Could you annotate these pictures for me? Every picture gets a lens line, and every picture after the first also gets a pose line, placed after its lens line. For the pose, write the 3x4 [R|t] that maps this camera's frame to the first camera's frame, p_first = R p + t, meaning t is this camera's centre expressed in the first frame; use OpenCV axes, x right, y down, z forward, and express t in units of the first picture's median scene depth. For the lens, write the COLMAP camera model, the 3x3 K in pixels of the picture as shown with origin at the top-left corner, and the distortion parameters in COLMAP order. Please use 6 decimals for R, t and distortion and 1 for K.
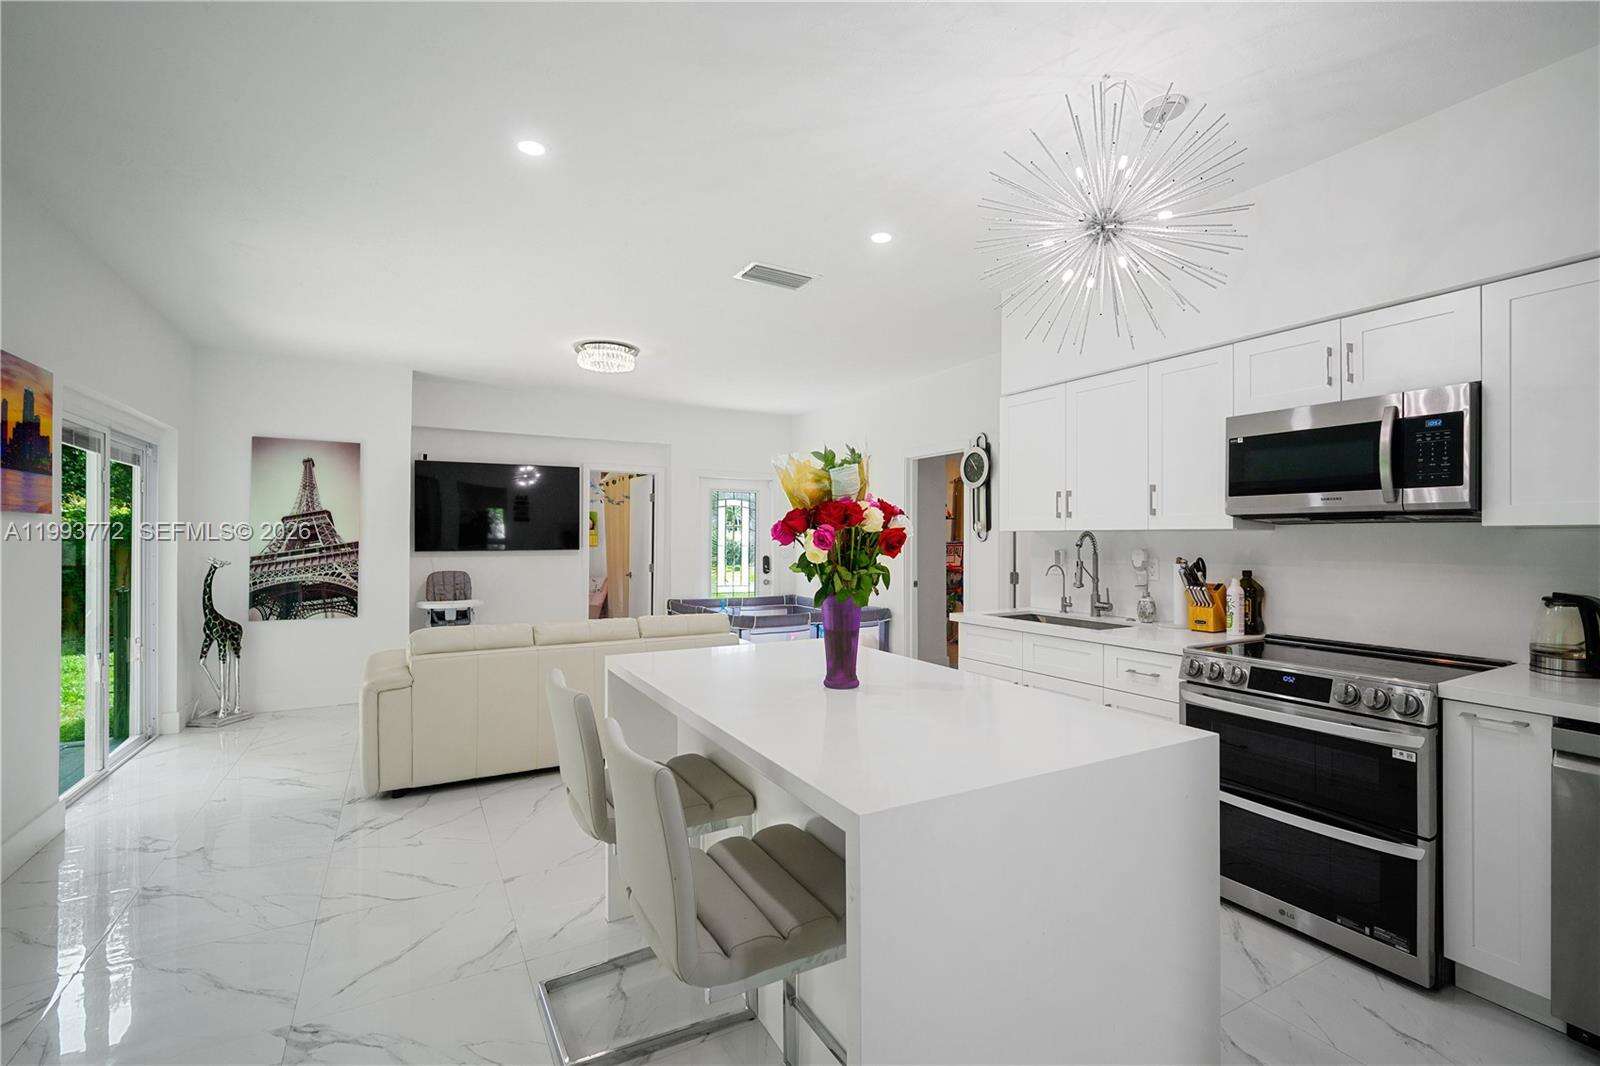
lens RADIAL K [[710.7, 0, 797.9], [0, 710.7, 531.6], [0, 0, 1]] dist [-0.002104, 0.000013]
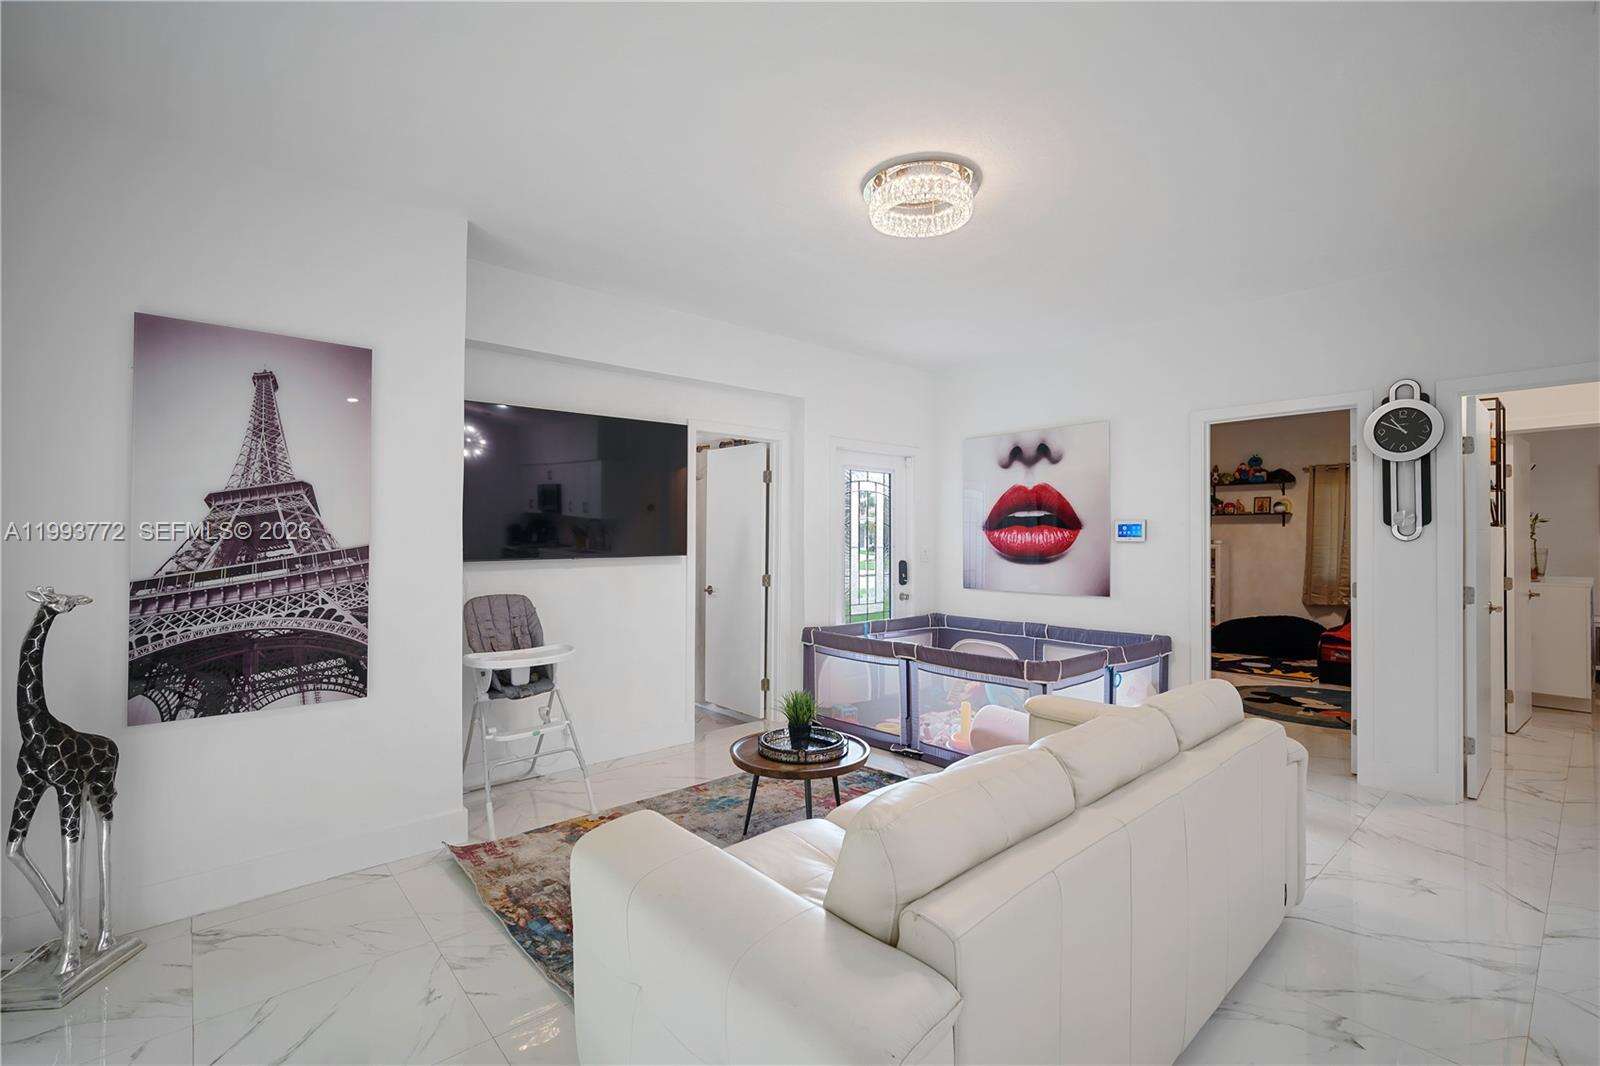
lens RADIAL K [[704.6, 0, 796.5], [0, 704.6, 529.1], [0, 0, 1]] dist [-0.001227, 0.000998]
pose [[0.978077, -0.000605, 0.208243, -0.442824], [0.000393, 0.999999, 0.001064, 0.001950], [-0.208243, -0.000959, 0.978077, 0.467482]]
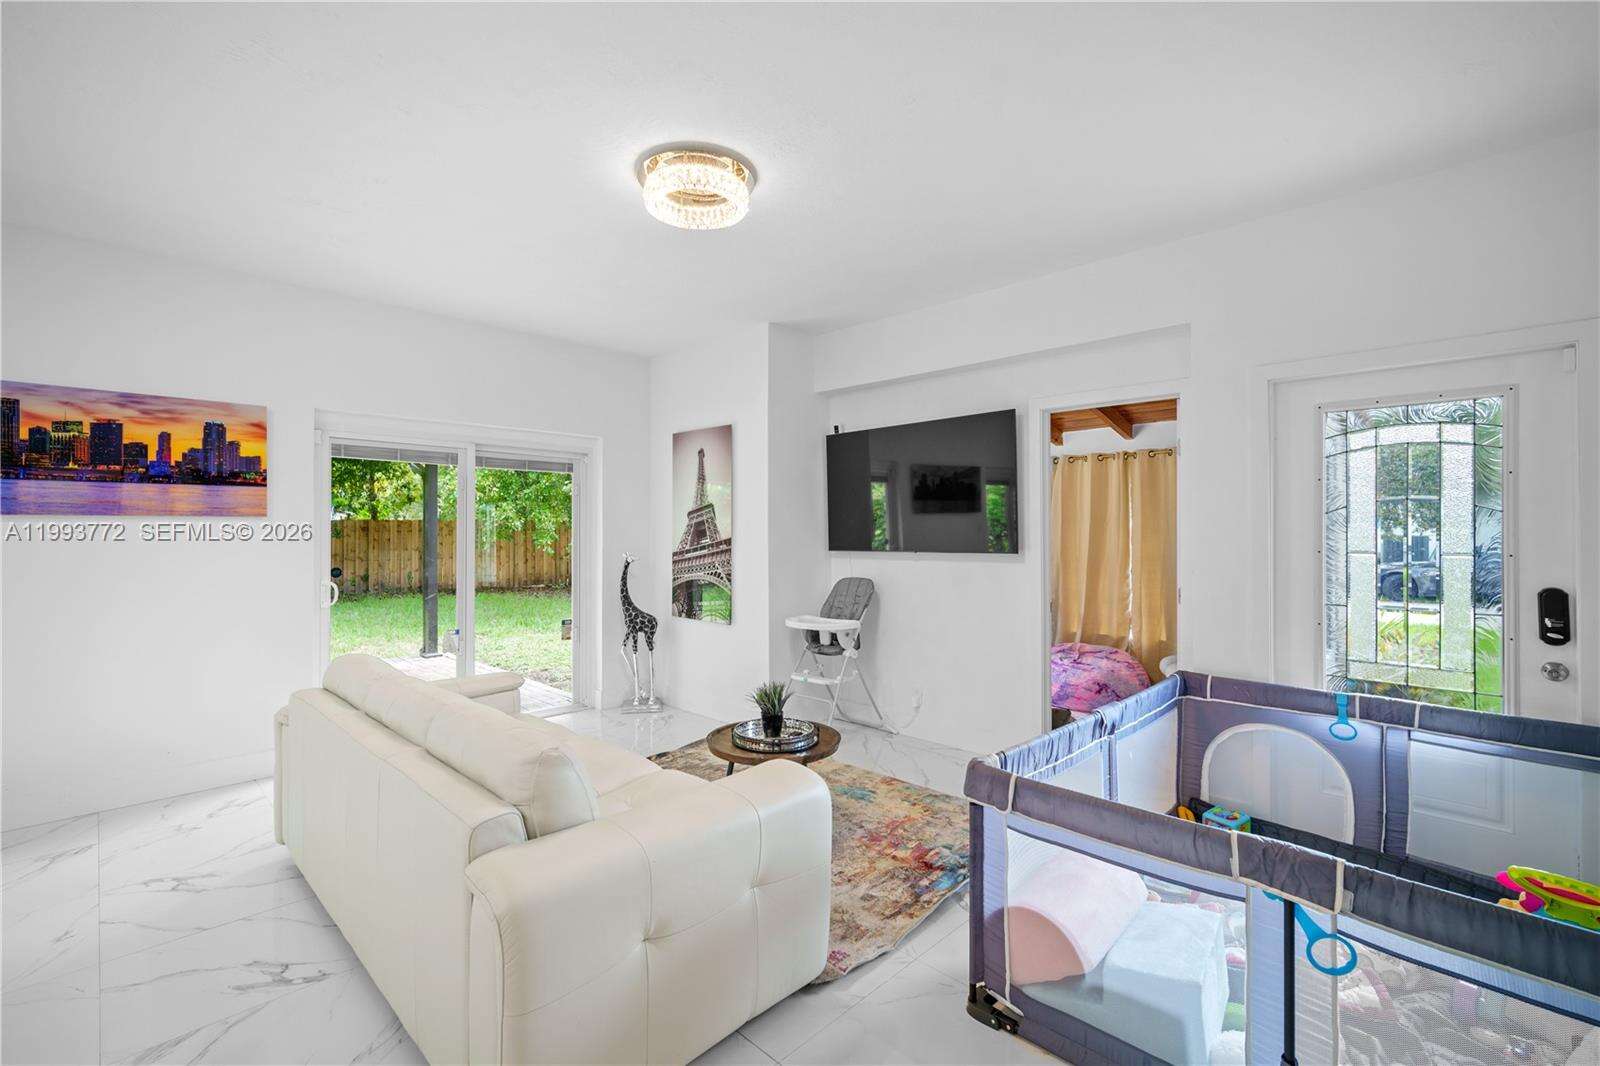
lens RADIAL K [[697.7, 0, 797.9], [0, 697.7, 529.7], [0, 0, 1]] dist [-0.001935, -0.000243]
pose [[0.284432, -0.004399, -0.958686, 0.230351], [0.012363, 0.999923, -0.000920, 0.005796], [0.958617, -0.011591, 0.284464, 0.867014]]
